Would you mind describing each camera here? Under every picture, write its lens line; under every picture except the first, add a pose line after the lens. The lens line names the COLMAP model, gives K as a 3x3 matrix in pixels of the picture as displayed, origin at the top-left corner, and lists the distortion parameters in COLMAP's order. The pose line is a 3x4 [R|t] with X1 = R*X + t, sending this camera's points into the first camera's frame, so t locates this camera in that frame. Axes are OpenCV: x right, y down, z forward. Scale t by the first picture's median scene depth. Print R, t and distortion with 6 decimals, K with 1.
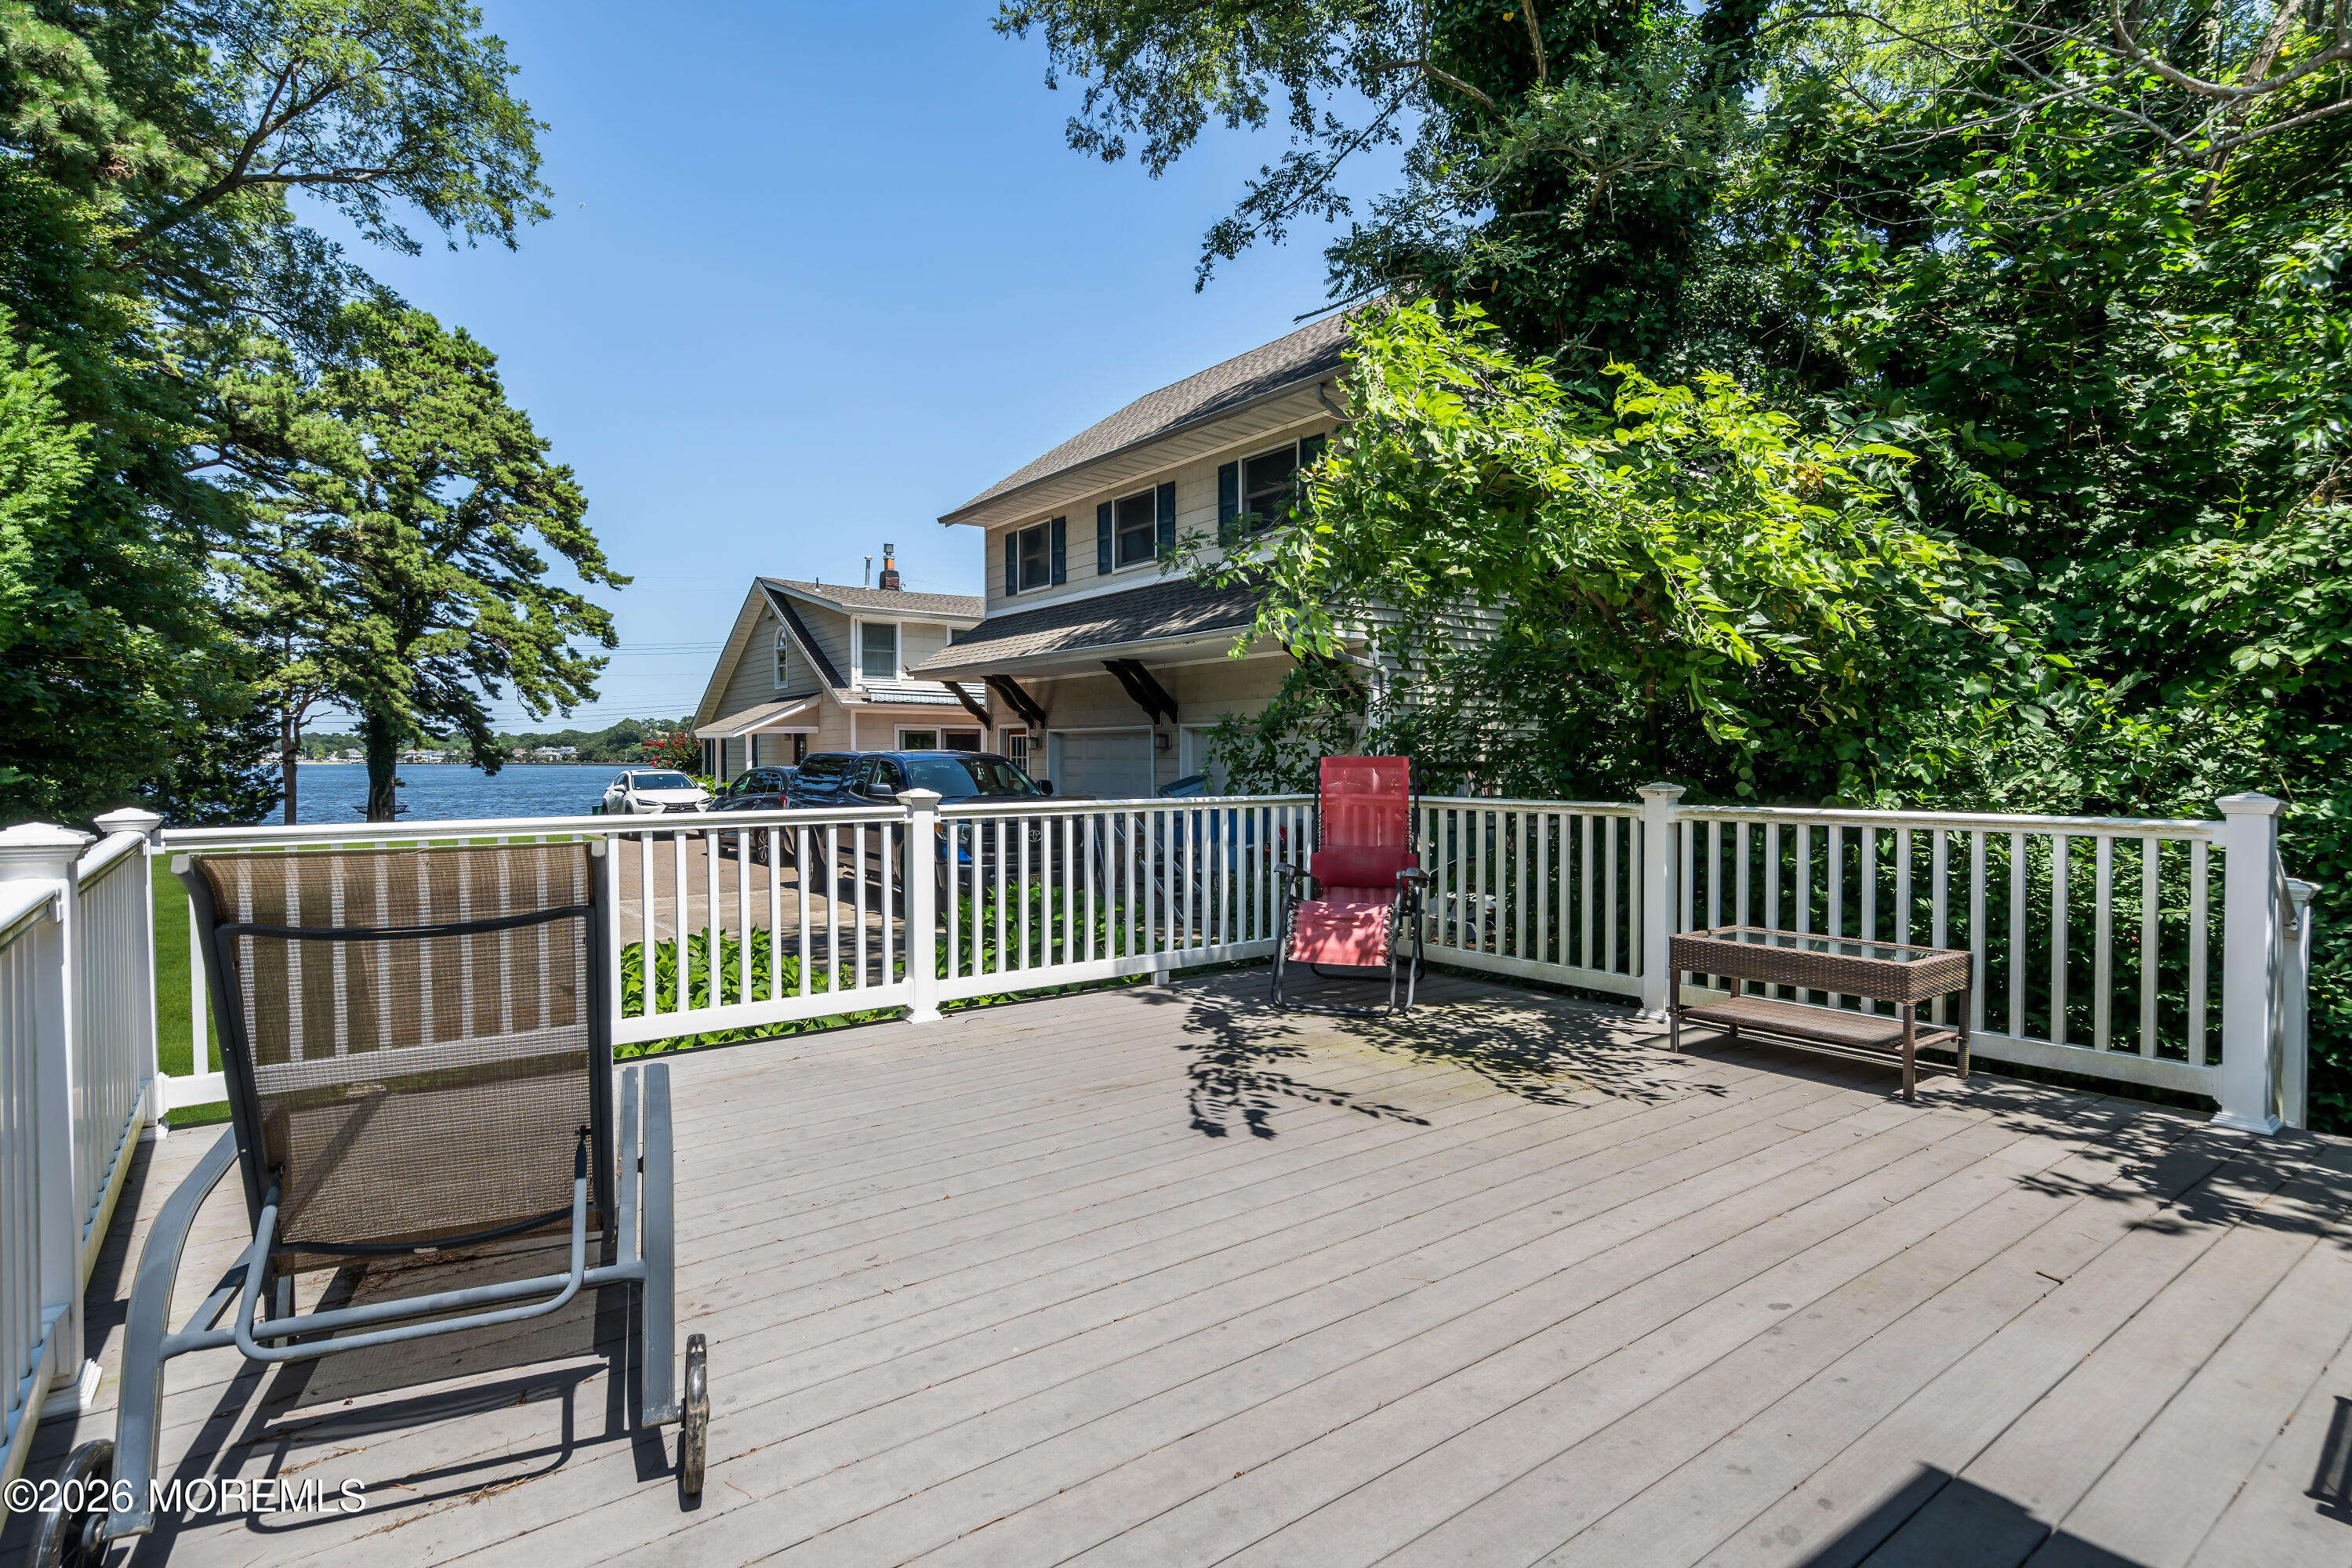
lens RADIAL K [[1203.1, 0, 1183.8], [0, 1203.1, 789.6], [0, 0, 1]] dist [0.004826, -0.000537]
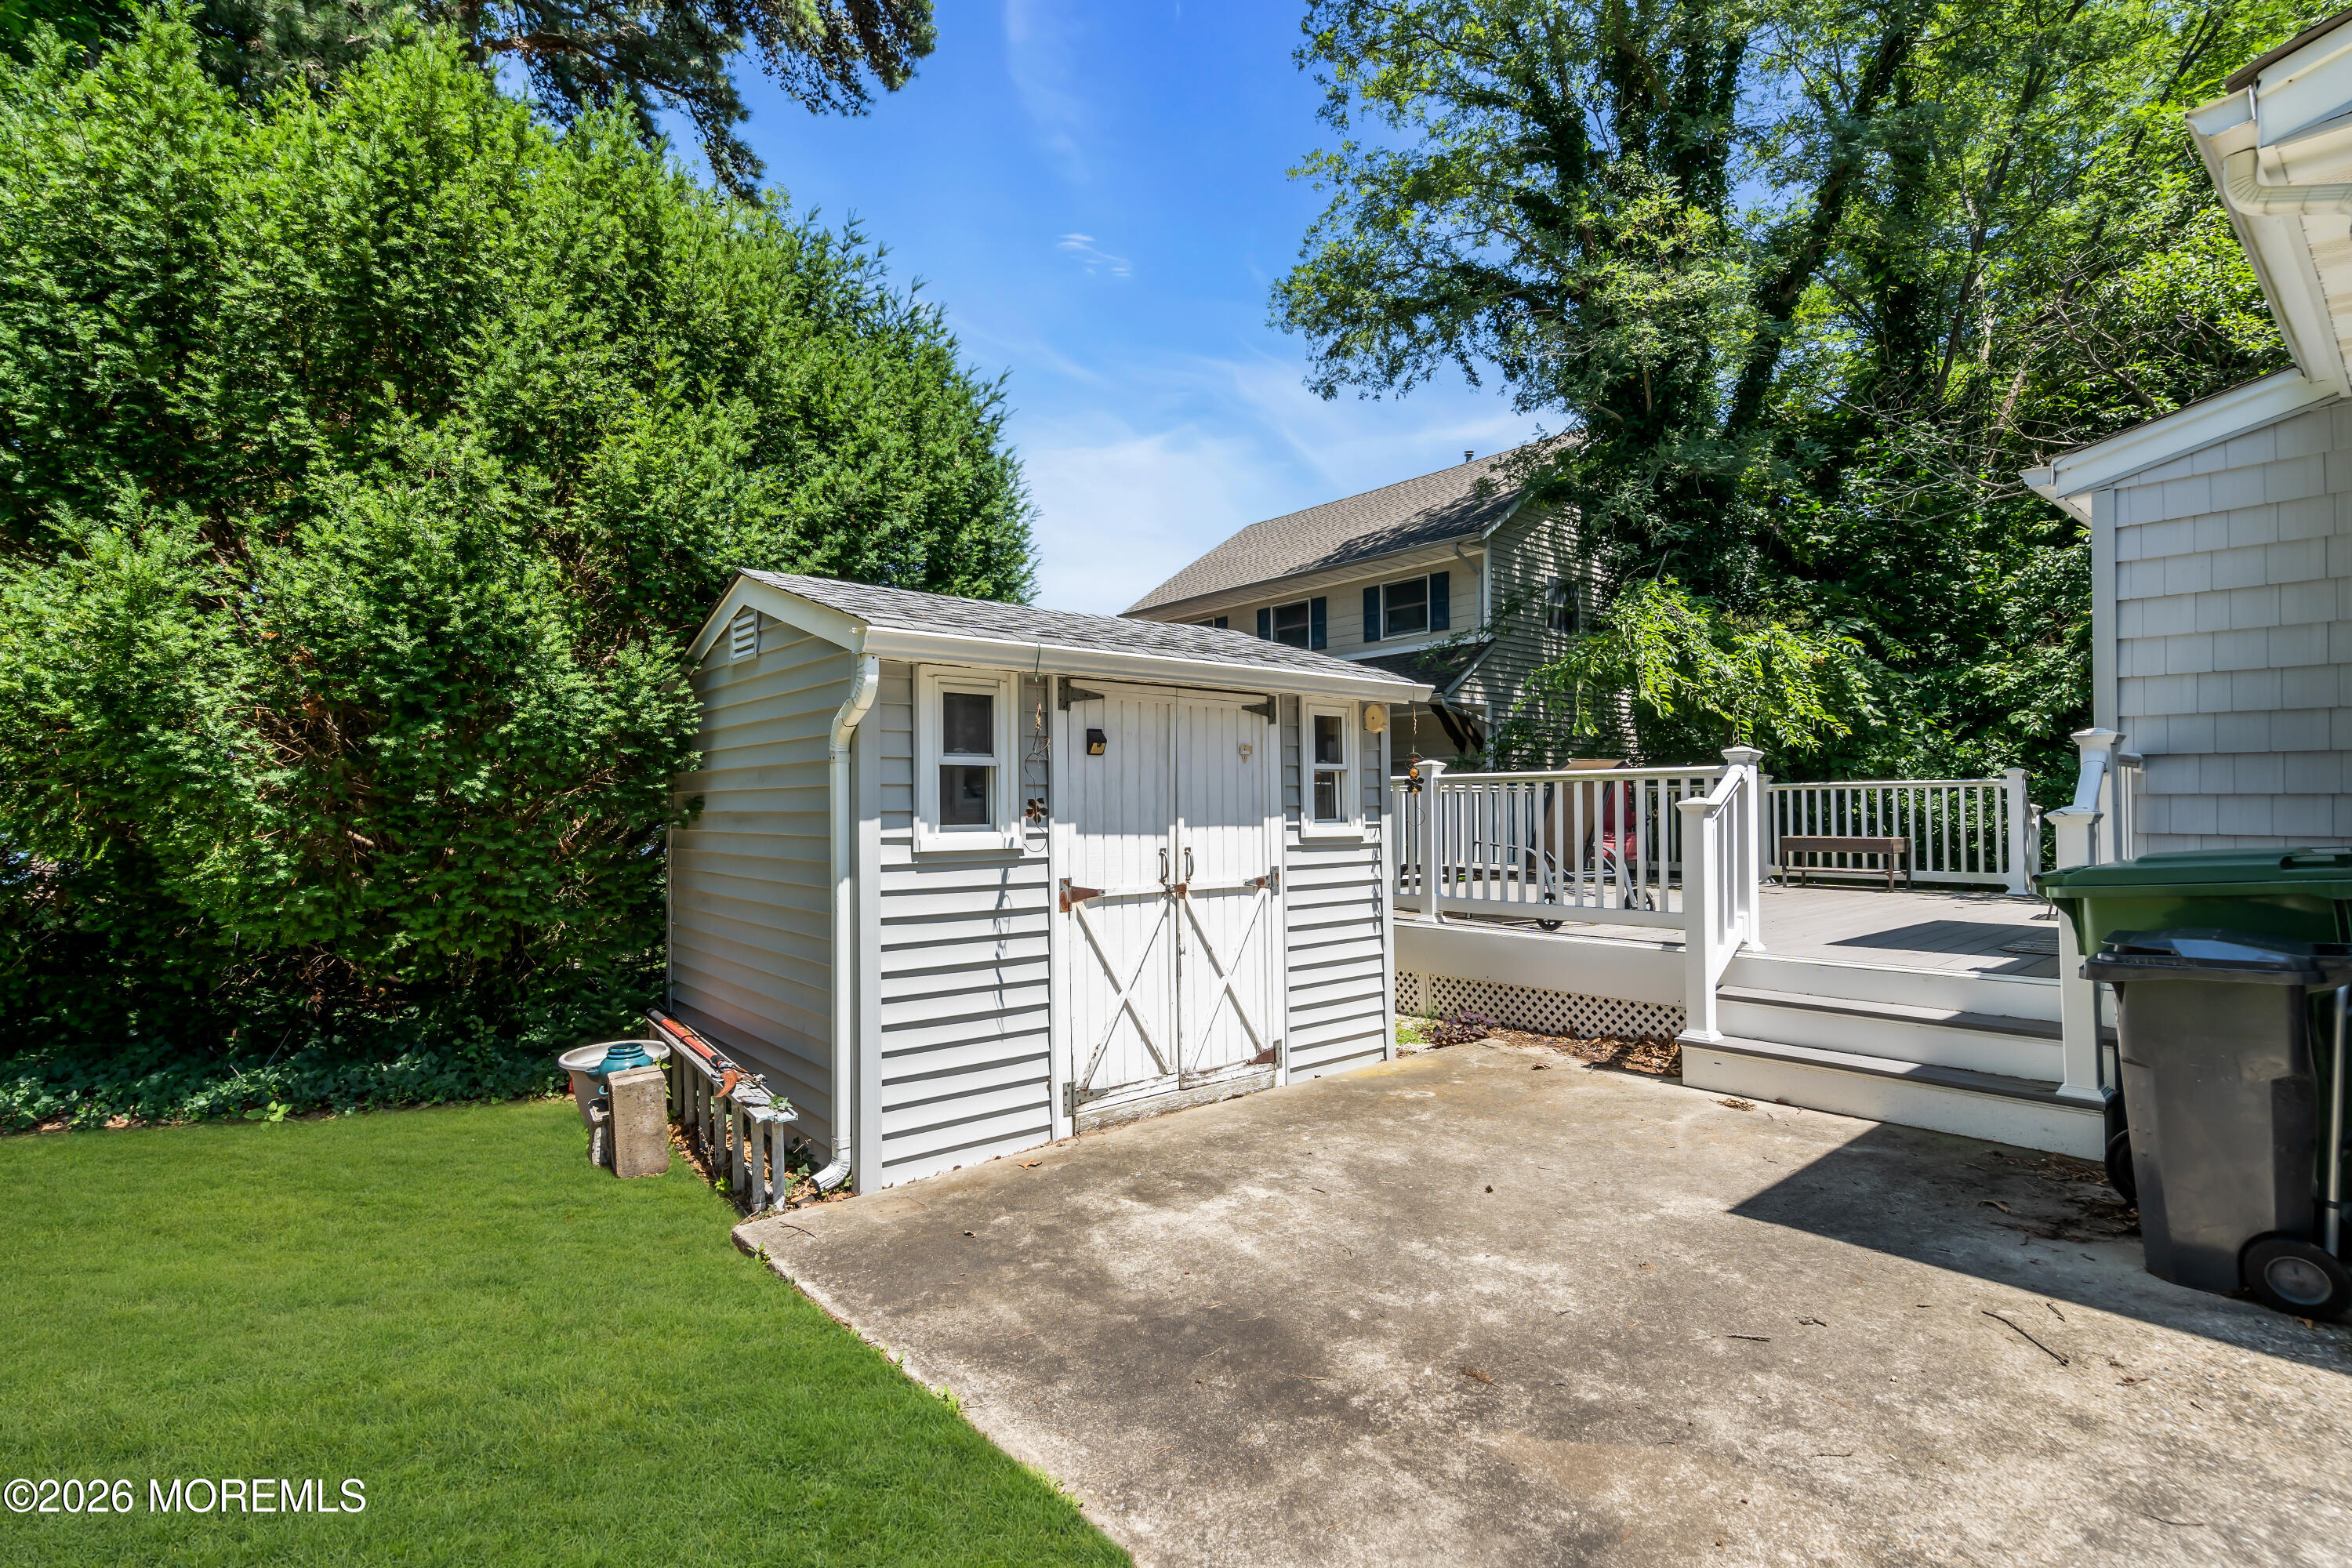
lens RADIAL K [[1107.0, 0, 1161.4], [0, 1107.0, 779.2], [0, 0, 1]] dist [-0.012414, 0.000729]
pose [[0.998634, 0.000428, 0.052258, -0.572052], [0.002355, 0.998582, -0.053183, 0.078019], [-0.052207, 0.053234, 0.997216, -0.671307]]
